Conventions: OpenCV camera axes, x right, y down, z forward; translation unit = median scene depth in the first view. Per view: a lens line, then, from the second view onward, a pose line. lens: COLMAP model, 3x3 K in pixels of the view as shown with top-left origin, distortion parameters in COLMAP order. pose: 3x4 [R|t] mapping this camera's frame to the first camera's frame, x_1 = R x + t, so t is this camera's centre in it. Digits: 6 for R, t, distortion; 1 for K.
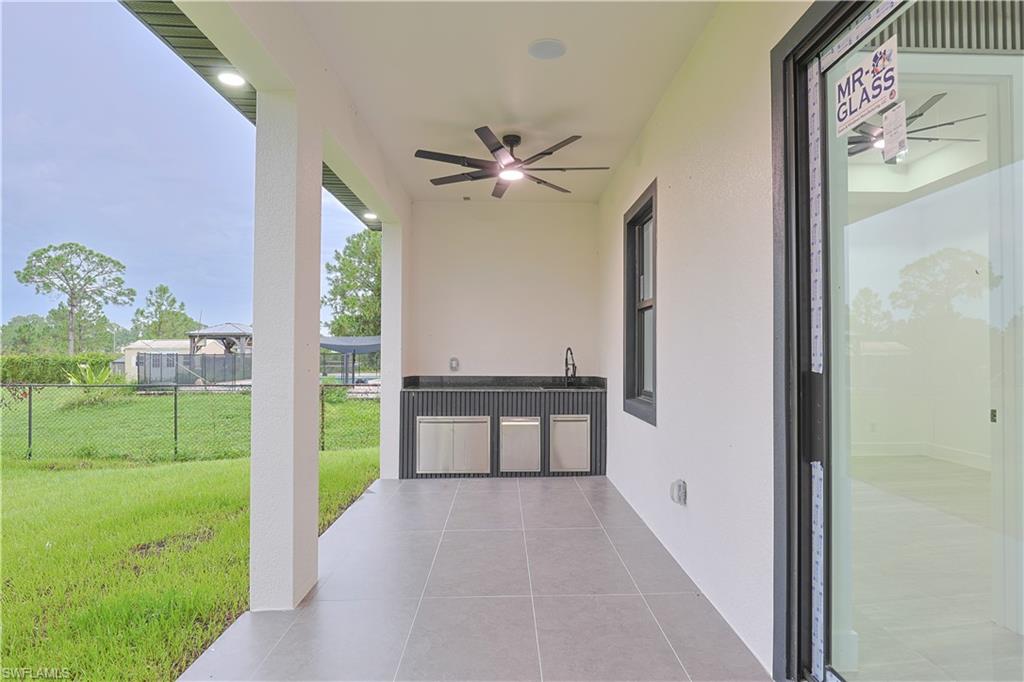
lens RADIAL K [[580.6, 0, 512.0], [0, 580.6, 341.0], [0, 0, 1]] dist [-0.008241, -0.002450]
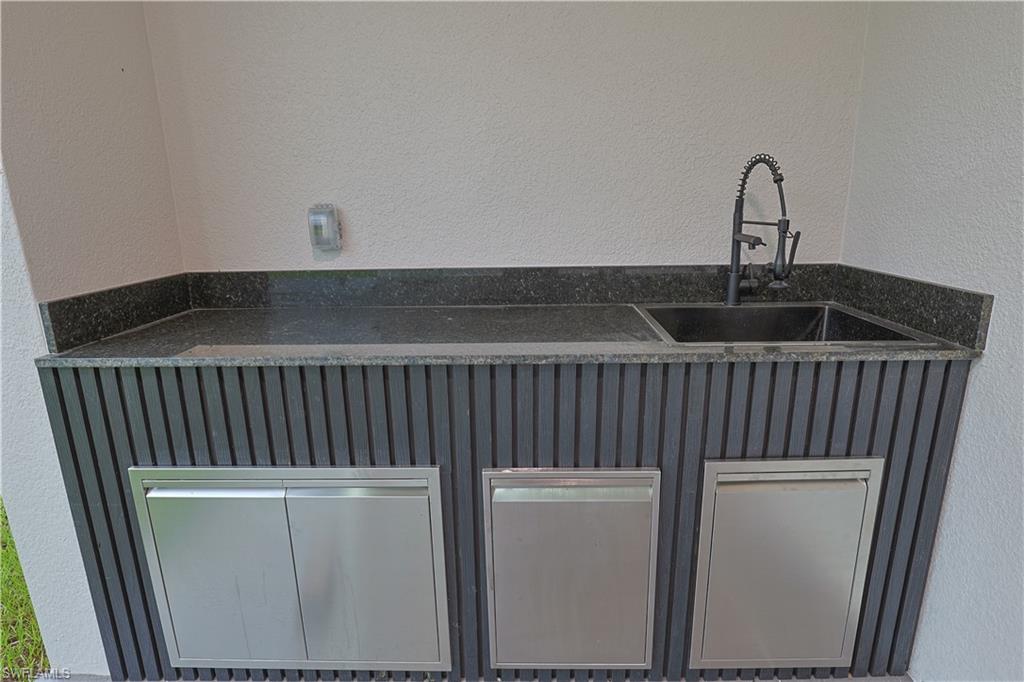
lens RADIAL K [[580.6, 0, 512.0], [0, 580.6, 341.0], [0, 0, 1]] dist [-0.008241, -0.002450]
pose [[0.998695, -0.009764, -0.050127, 0.003101], [0.023366, 0.960148, 0.278514, 0.018308], [0.045410, -0.279322, 0.959123, 0.793531]]
